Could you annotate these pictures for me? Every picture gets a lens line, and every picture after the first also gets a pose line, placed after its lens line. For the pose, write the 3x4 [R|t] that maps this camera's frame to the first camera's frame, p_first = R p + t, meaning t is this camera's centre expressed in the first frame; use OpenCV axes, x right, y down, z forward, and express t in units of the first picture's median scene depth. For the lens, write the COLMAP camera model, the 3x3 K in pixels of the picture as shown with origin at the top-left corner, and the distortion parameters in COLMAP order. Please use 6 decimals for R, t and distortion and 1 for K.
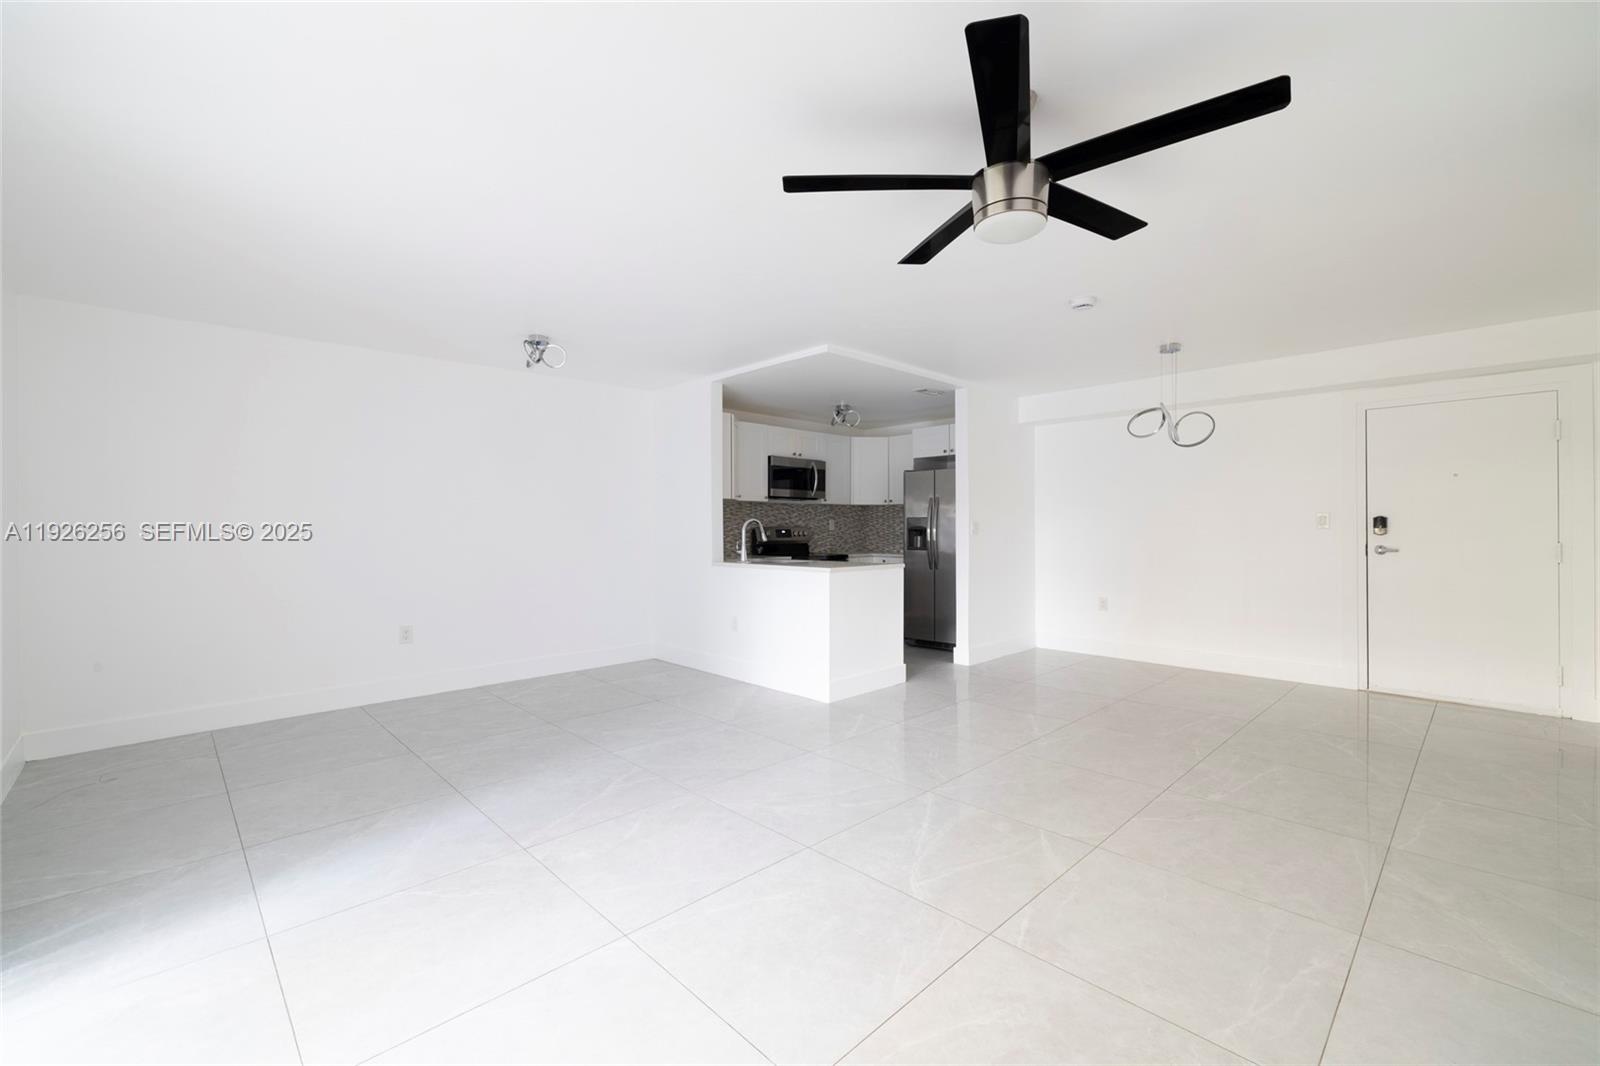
lens RADIAL K [[669.5, 0, 804.0], [0, 669.5, 530.4], [0, 0, 1]] dist [0.000639, 0.000238]
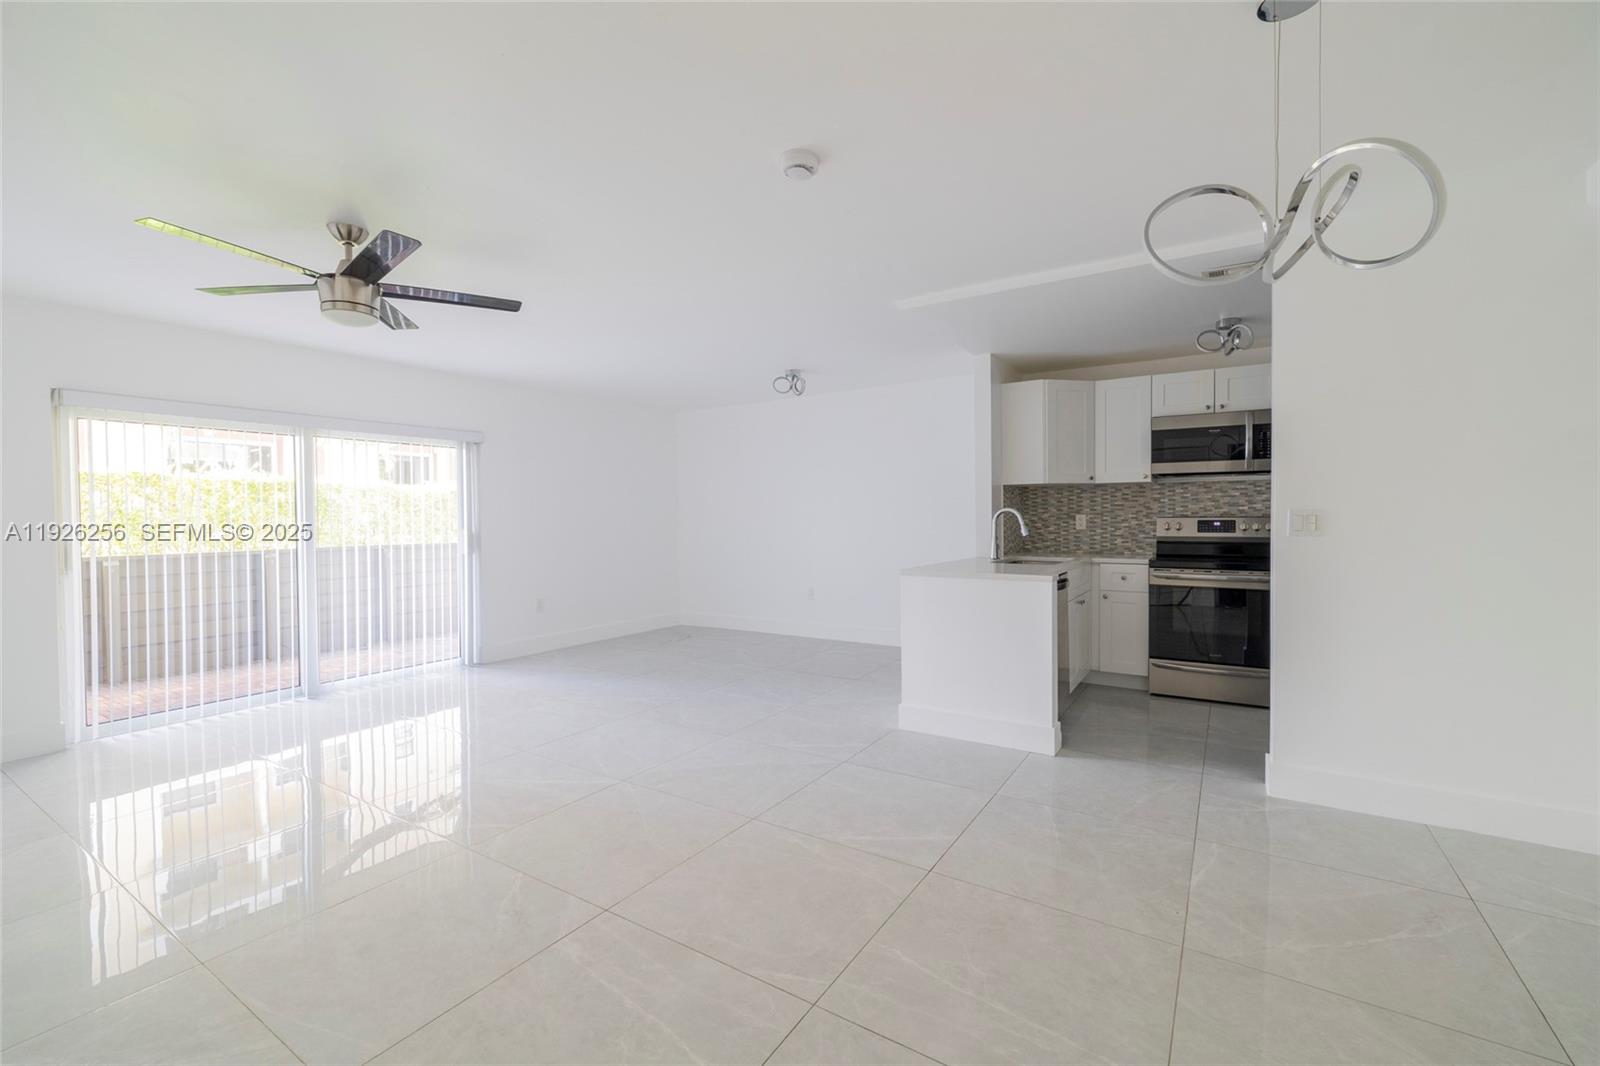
lens RADIAL K [[669.5, 0, 804.0], [0, 669.5, 530.4], [0, 0, 1]] dist [0.000639, 0.000238]
pose [[0.231091, 0.022956, -0.972661, 0.555030], [0.002138, 0.999707, 0.024103, -0.008600], [0.972930, -0.007650, 0.230975, 0.463358]]
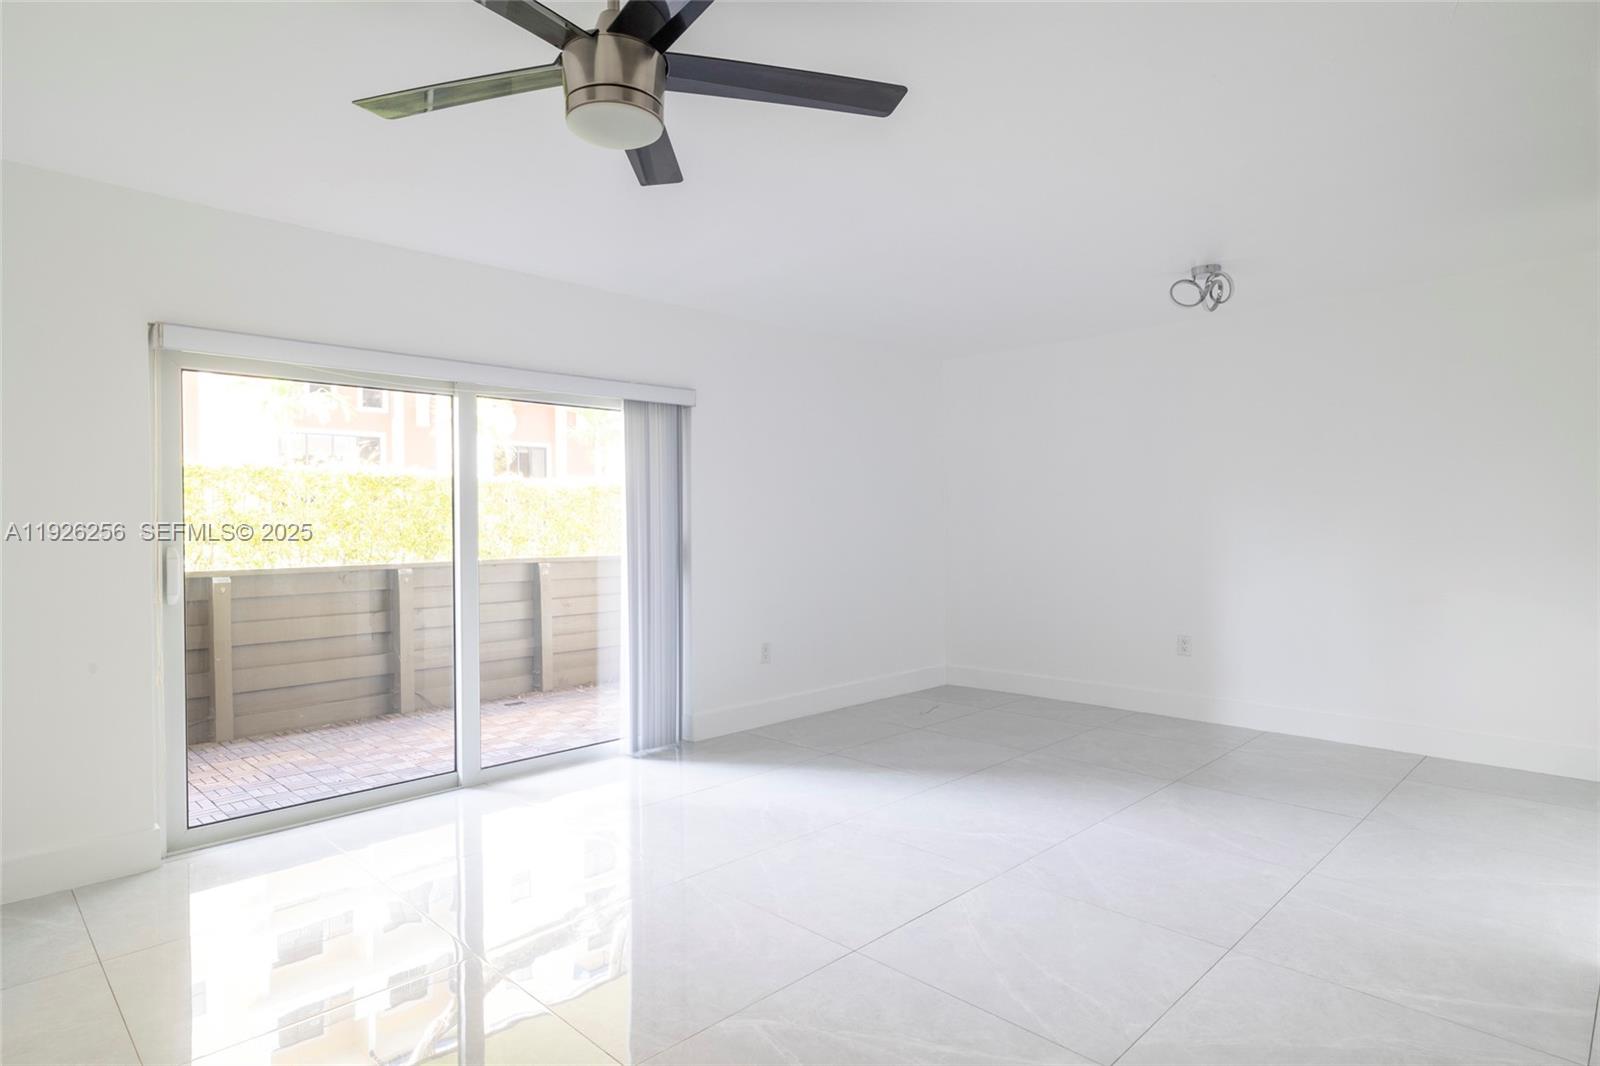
lens RADIAL K [[870.8, 0, 800.0], [0, 870.8, 533.0], [0, 0, 1]] dist [0.002596, 0.000354]
pose [[0.015714, 0.016934, -0.999733, 0.364294], [0.001423, 0.999855, 0.016958, -0.006123], [0.999876, -0.001689, 0.015688, 0.341906]]
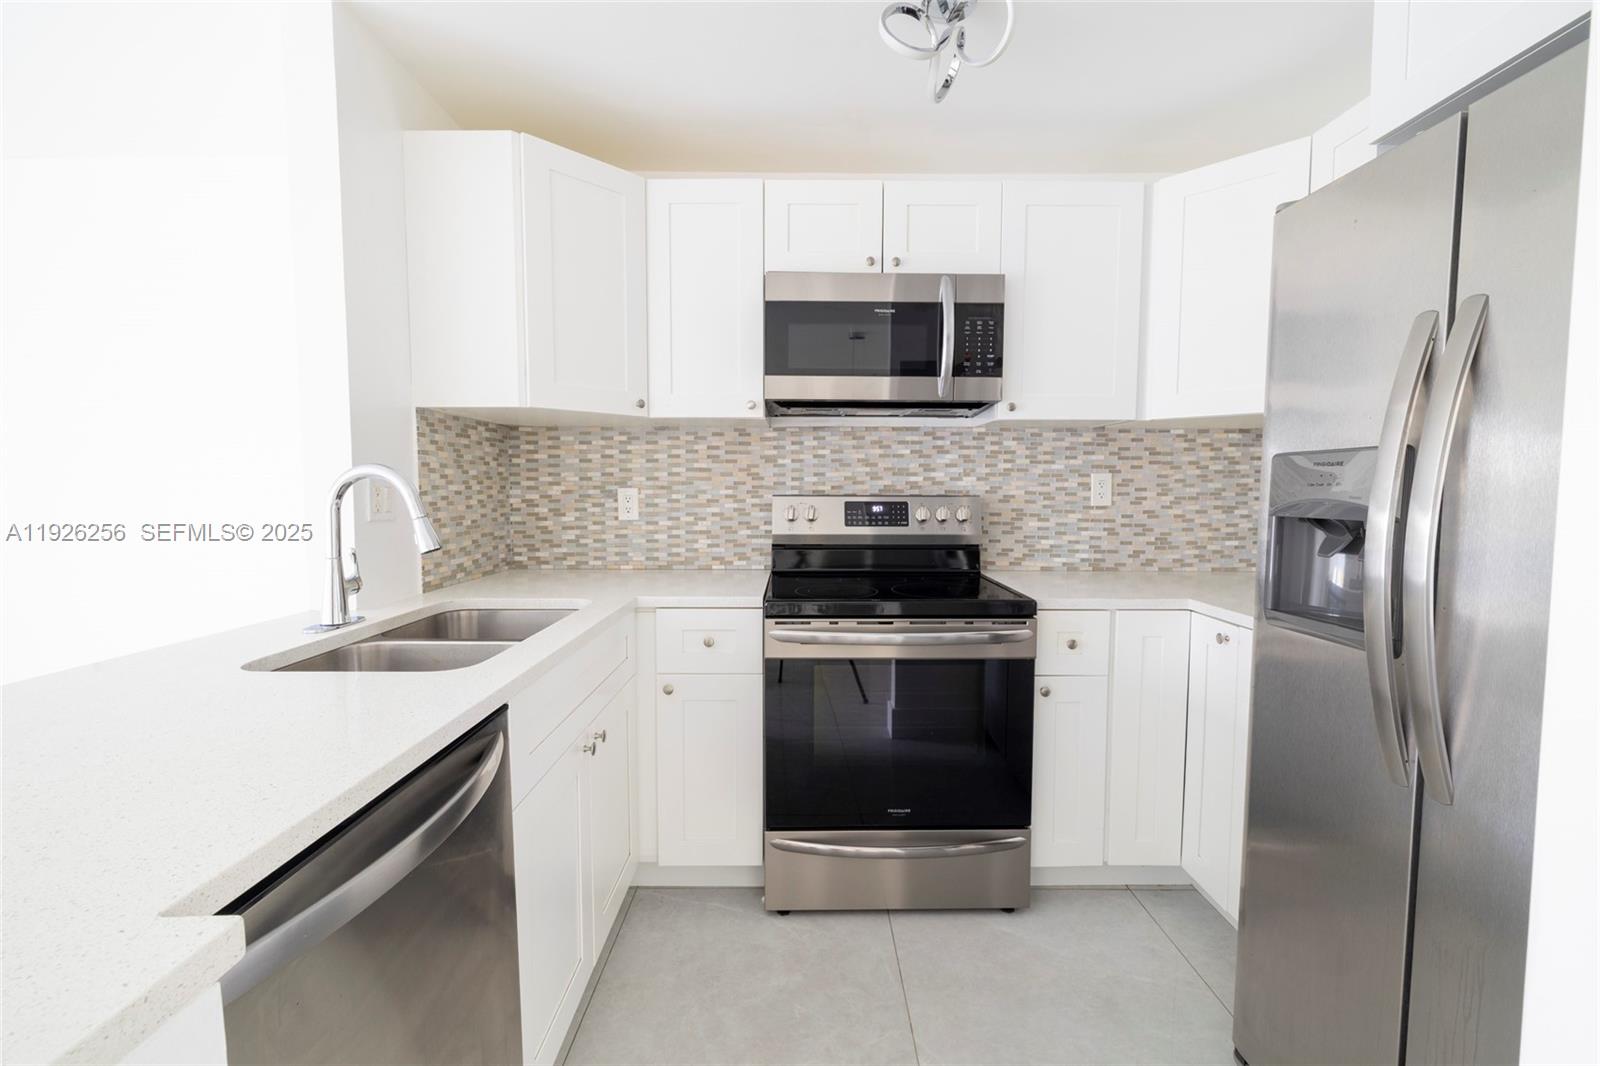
lens RADIAL K [[699.9, 0, 800.0], [0, 699.9, 533.0], [0, 0, 1]] dist [0.000143, 0.000062]
pose [[0.712852, 0.048845, -0.699611, 0.202615], [-0.008306, 0.998090, 0.061220, -0.007373], [0.701265, -0.037830, 0.711896, 0.753331]]
